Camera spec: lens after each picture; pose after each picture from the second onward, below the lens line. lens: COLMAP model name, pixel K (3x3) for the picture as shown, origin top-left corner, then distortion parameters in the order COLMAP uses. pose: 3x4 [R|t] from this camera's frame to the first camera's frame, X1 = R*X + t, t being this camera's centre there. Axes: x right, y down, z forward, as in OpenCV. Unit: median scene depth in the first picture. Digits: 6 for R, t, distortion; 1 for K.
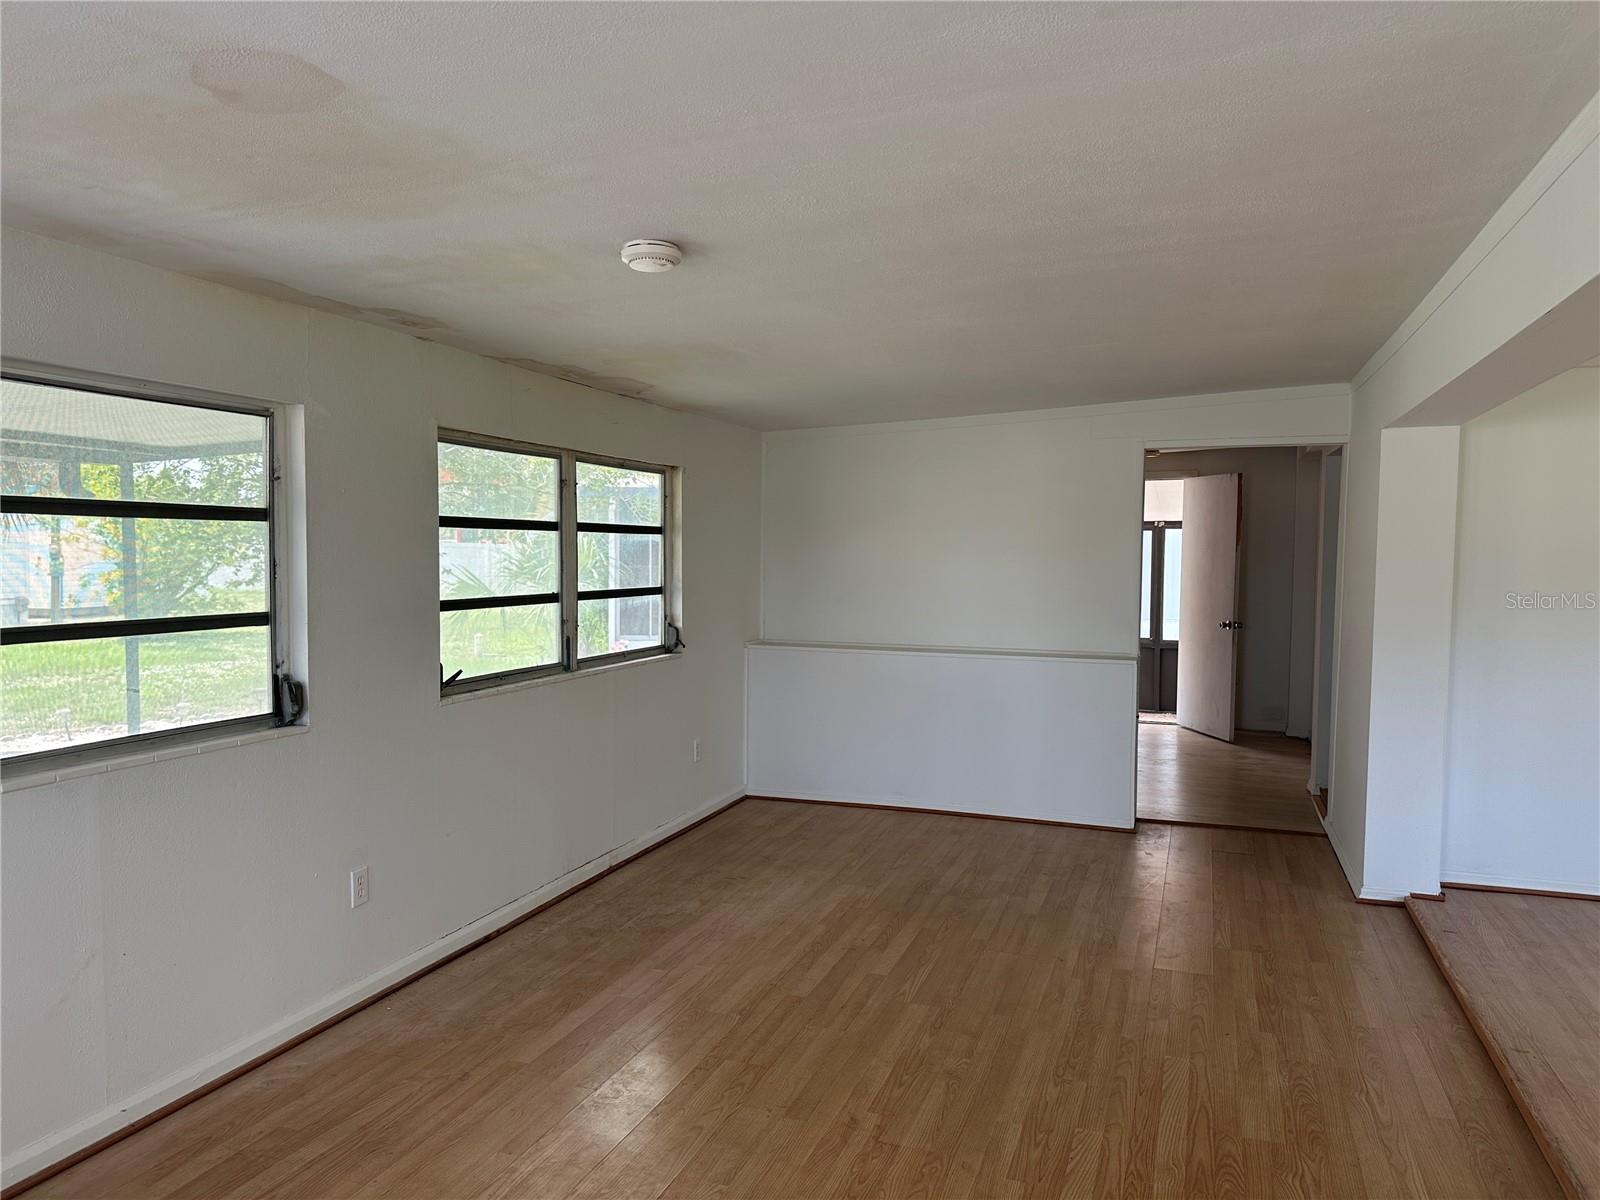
lens RADIAL K [[1135.2, 0, 800.0], [0, 1135.2, 593.4], [0, 0, 1]] dist [0.095960, -0.128552]
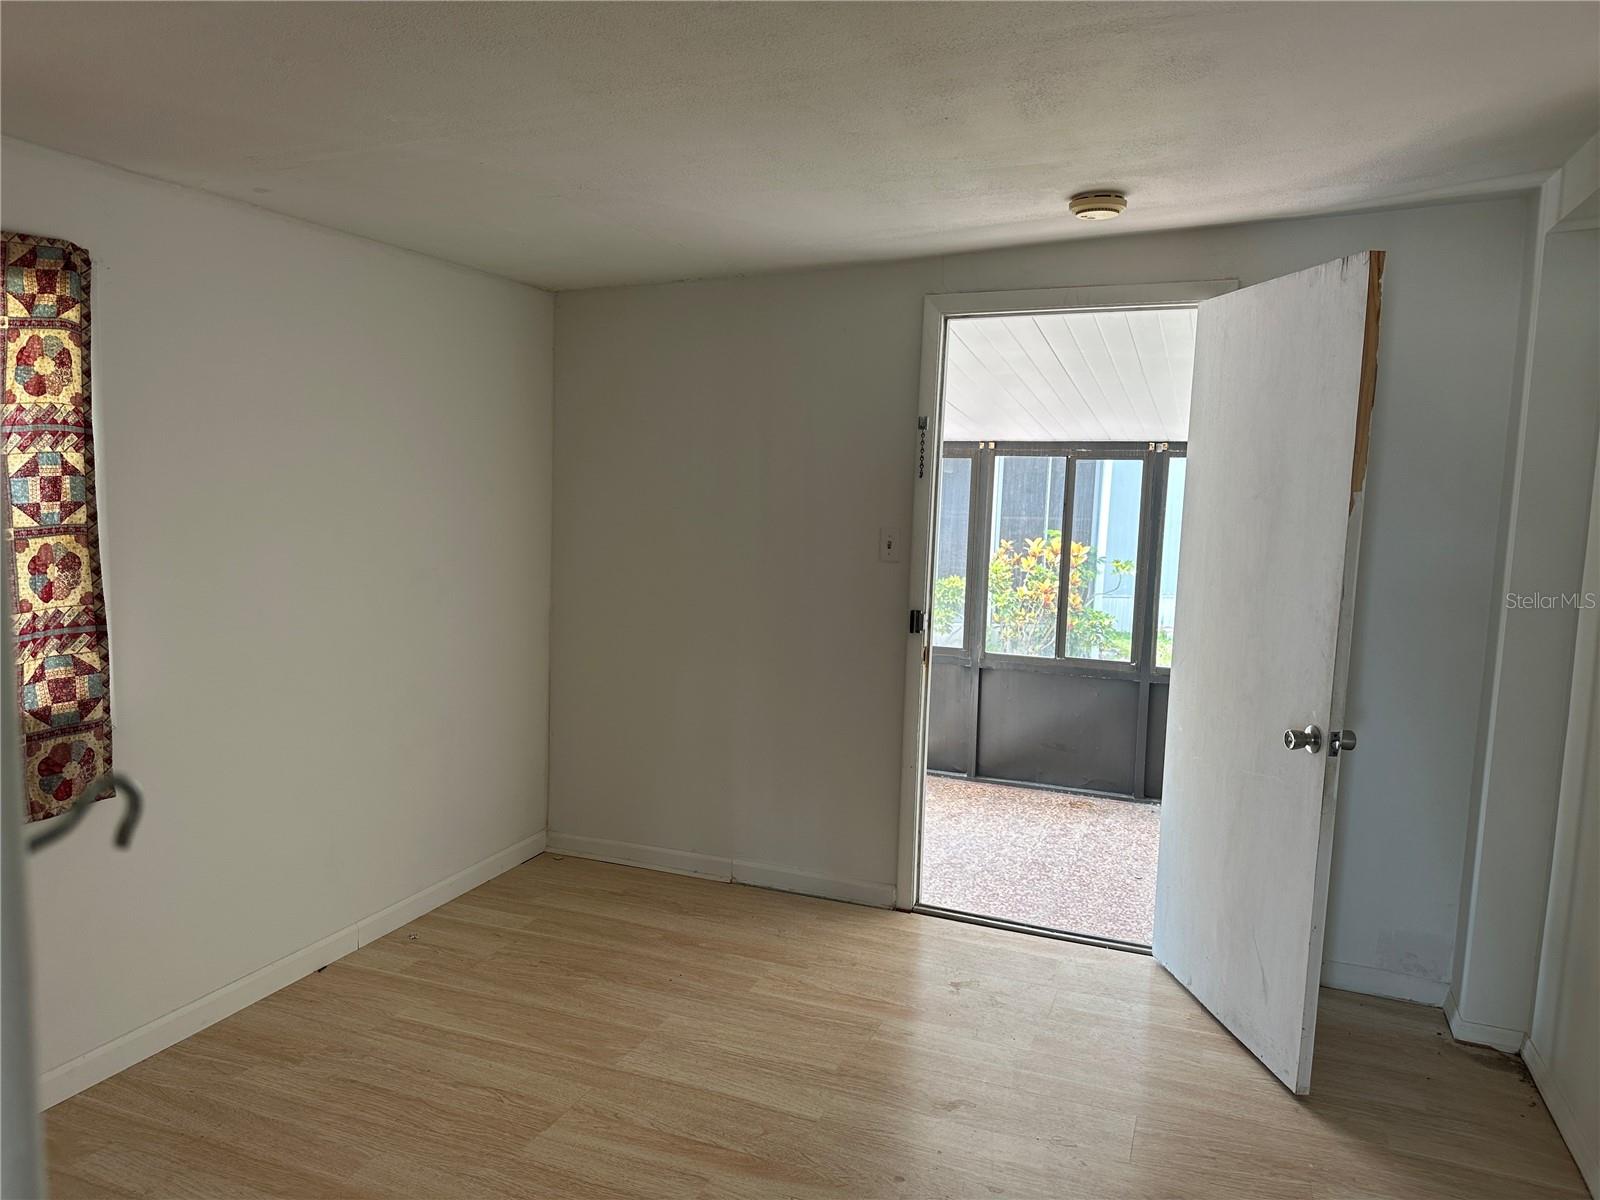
lens RADIAL K [[1135.2, 0, 800.0], [0, 1135.2, 593.4], [0, 0, 1]] dist [0.095960, -0.128552]
pose [[0.999921, 0.009510, -0.008181, 0.223619], [-0.008993, 0.998089, 0.061128, -0.031598], [0.008747, -0.061050, 0.998096, 0.654962]]
